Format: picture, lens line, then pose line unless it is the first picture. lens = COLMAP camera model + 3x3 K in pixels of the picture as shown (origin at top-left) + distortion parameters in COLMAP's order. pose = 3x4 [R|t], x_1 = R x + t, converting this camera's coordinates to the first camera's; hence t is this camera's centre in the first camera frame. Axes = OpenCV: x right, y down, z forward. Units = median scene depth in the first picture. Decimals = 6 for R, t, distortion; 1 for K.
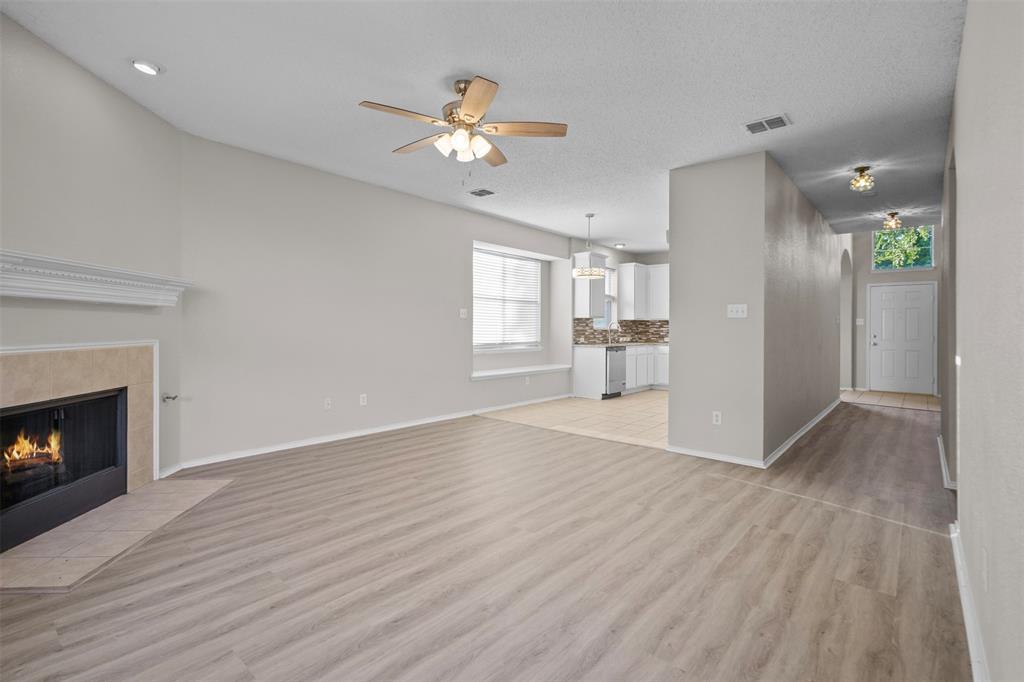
lens RADIAL K [[469.7, 0, 524.3], [0, 469.7, 328.0], [0, 0, 1]] dist [-0.000530, 0.001939]
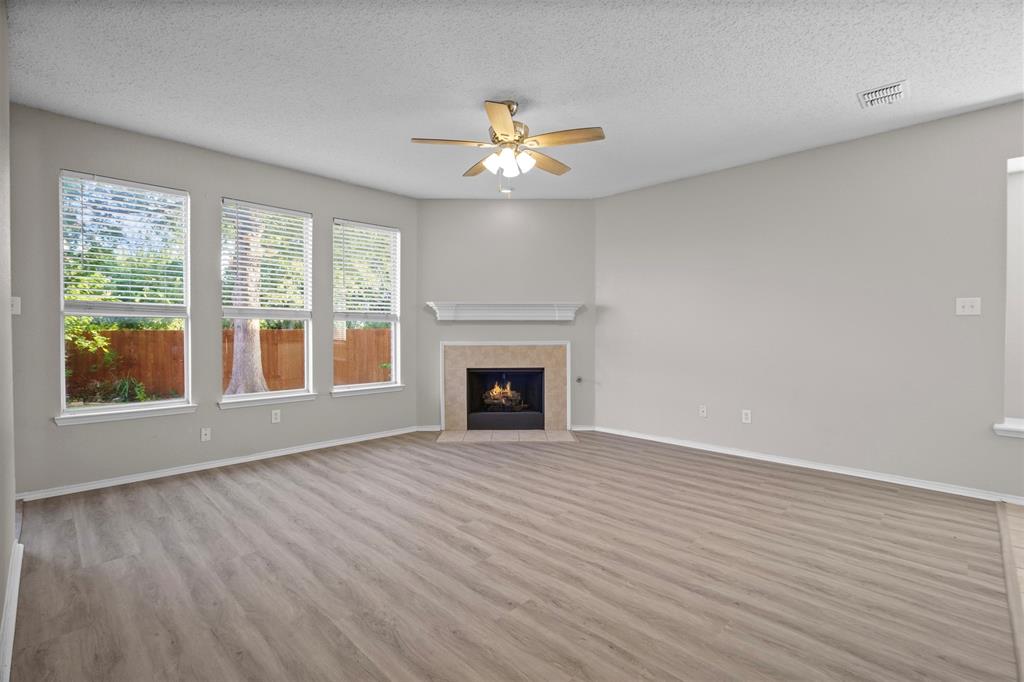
lens RADIAL K [[469.7, 0, 507.4], [0, 469.7, 338.0], [0, 0, 1]] dist [-0.000530, 0.001939]
pose [[-0.088979, 0.002034, -0.996031, 0.930118], [0.000280, 0.999998, 0.002017, 0.012296], [0.996033, -0.000099, -0.088980, 1.072798]]
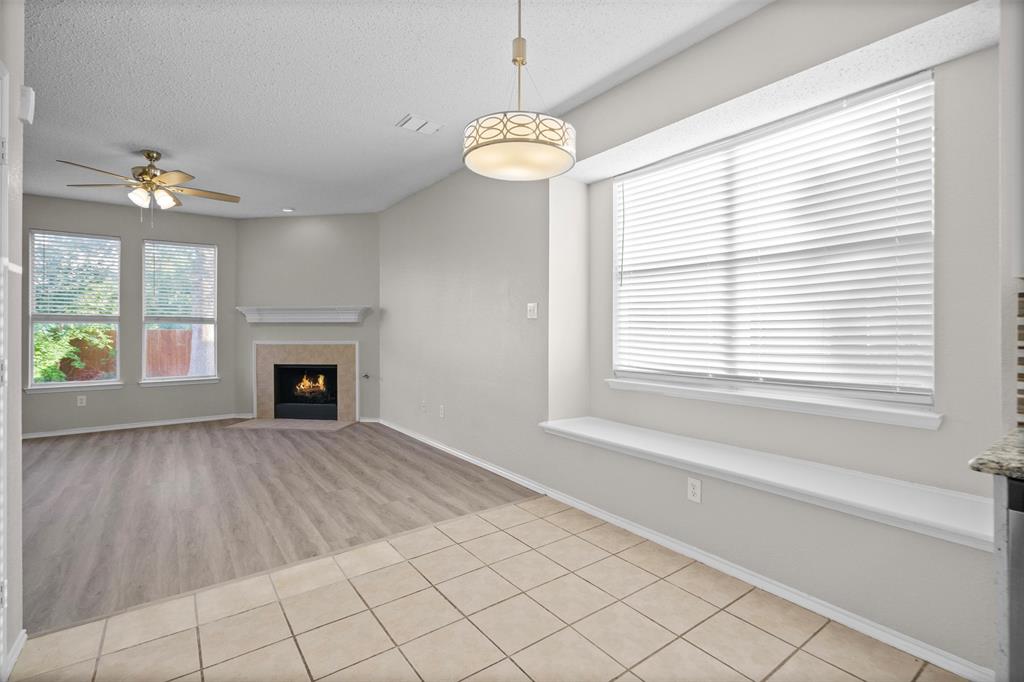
lens RADIAL K [[469.7, 0, 506.9], [0, 469.7, 330.1], [0, 0, 1]] dist [-0.000530, 0.001939]
pose [[-0.250696, -0.009425, -0.968020, 0.898279], [-0.001246, 0.999955, -0.009414, -0.001513], [0.968065, -0.001154, -0.250697, 2.275788]]
